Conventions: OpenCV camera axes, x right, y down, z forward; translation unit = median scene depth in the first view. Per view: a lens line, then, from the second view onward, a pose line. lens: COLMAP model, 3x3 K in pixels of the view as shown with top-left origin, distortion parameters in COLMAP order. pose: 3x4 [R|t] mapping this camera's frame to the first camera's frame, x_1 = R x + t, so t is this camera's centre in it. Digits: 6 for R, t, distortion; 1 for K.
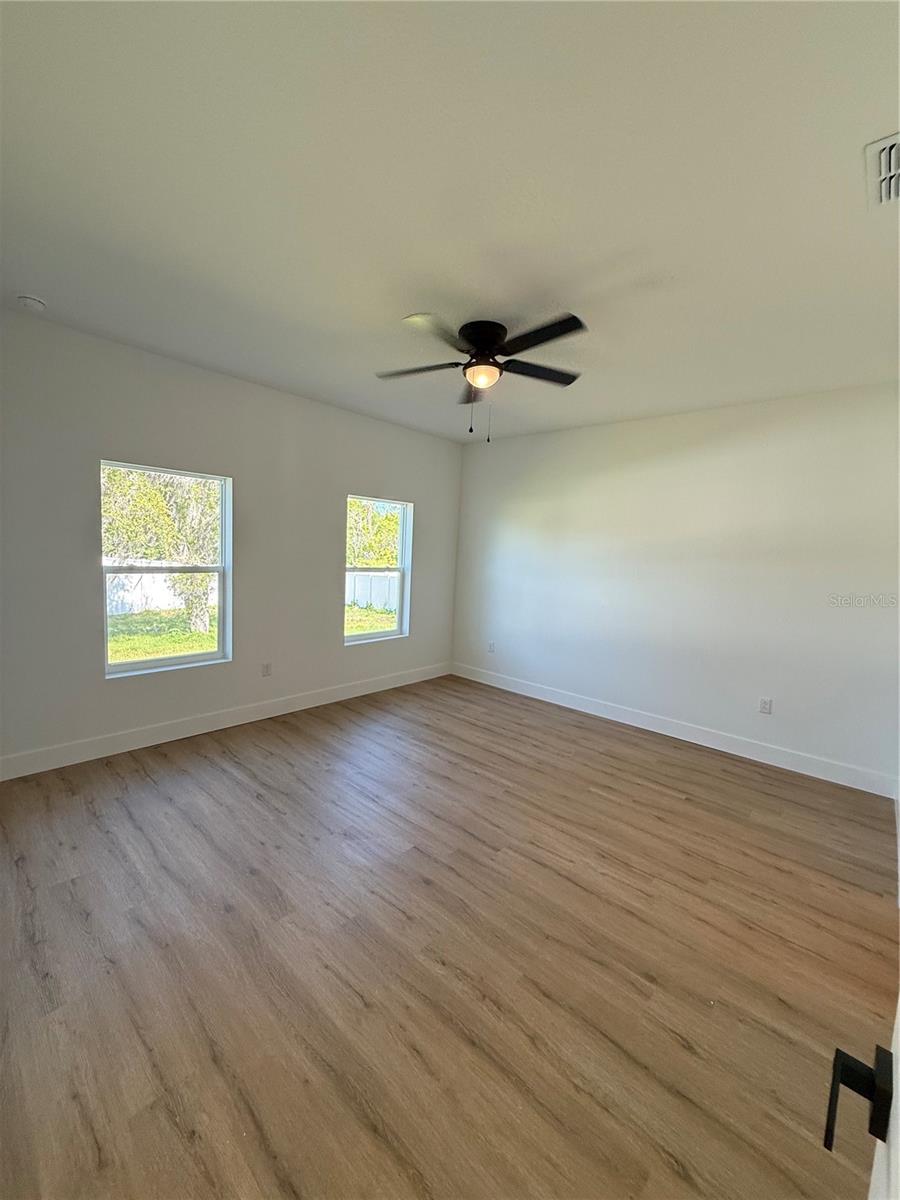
lens RADIAL K [[478.2, 0, 449.8], [0, 478.2, 596.1], [0, 0, 1]] dist [0.001045, 0.000283]
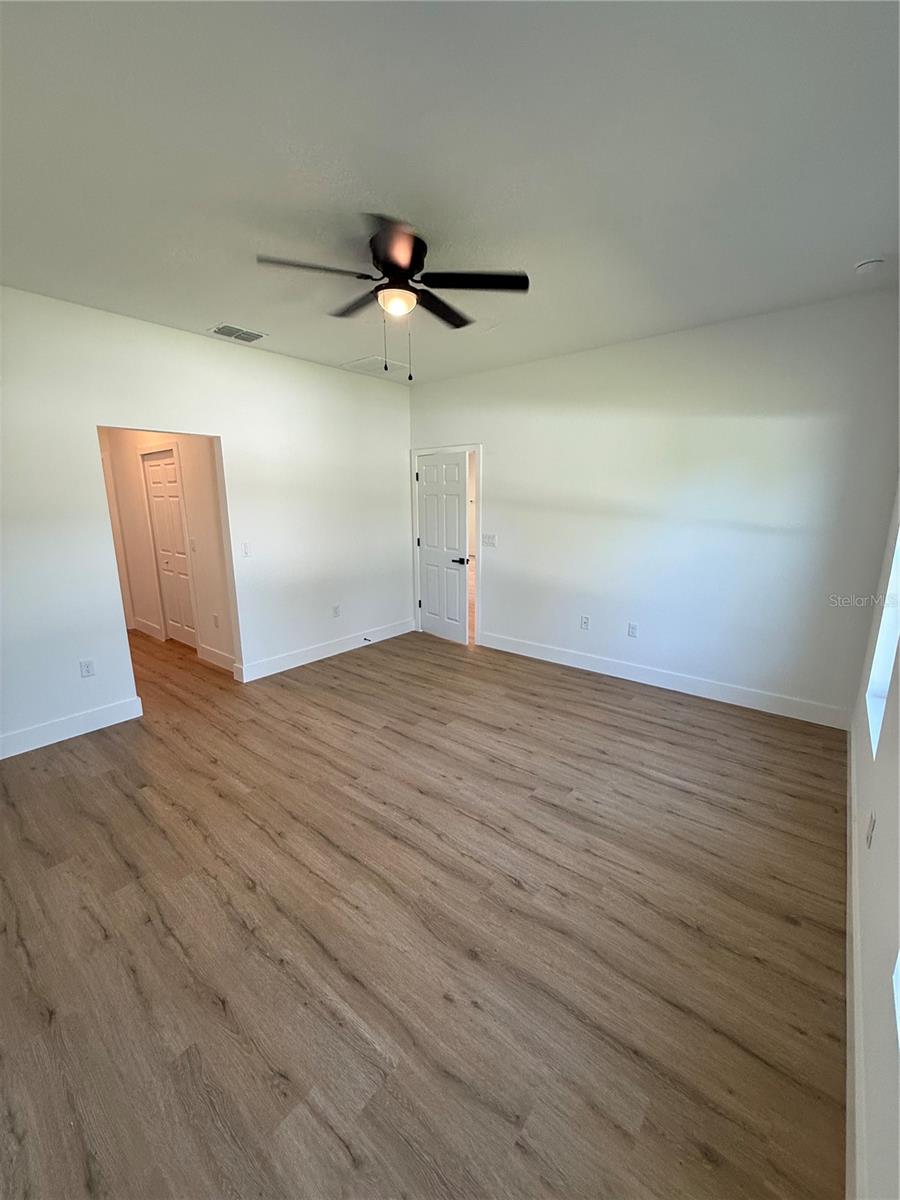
lens RADIAL K [[478.2, 0, 449.8], [0, 478.2, 596.1], [0, 0, 1]] dist [0.001045, 0.000283]
pose [[-0.997509, -0.031568, -0.063076, 0.011284], [-0.049063, 0.953011, 0.298936, -0.205626], [0.050675, 0.301286, -0.952186, 1.901469]]
